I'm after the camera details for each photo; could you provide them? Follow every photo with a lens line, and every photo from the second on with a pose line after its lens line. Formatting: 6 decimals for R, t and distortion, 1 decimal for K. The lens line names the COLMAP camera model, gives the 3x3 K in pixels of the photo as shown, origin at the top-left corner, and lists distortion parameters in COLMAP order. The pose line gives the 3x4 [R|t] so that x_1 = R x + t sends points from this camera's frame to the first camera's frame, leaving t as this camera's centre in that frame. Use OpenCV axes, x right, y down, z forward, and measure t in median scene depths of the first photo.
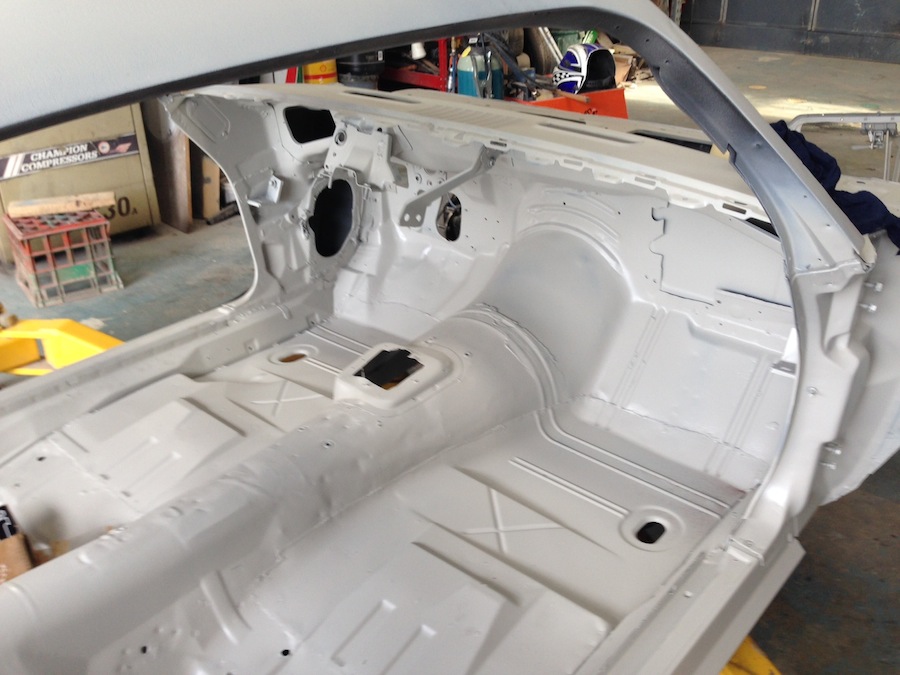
lens RADIAL K [[839.0, 0, 450.0], [0, 839.0, 337.5], [0, 0, 1]] dist [-0.009760, -0.017895]
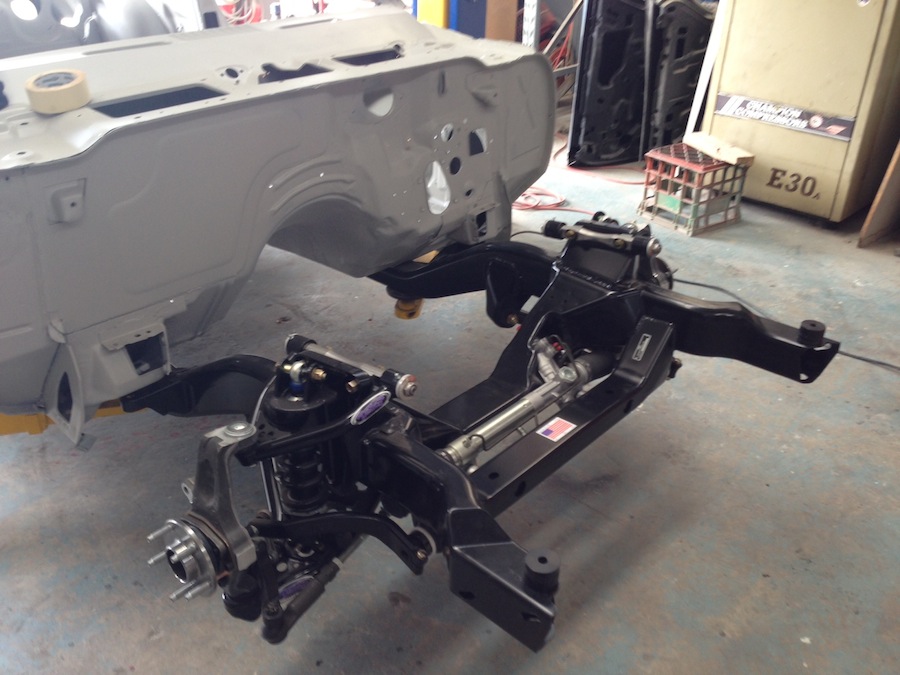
lens RADIAL K [[839.0, 0, 450.0], [0, 839.0, 337.5], [0, 0, 1]] dist [-0.009760, -0.017895]
pose [[0.001195, 0.487719, -0.873000, 0.547347], [-0.461207, 0.774875, 0.432269, -0.256875], [0.887292, 0.402117, 0.225866, 0.511759]]
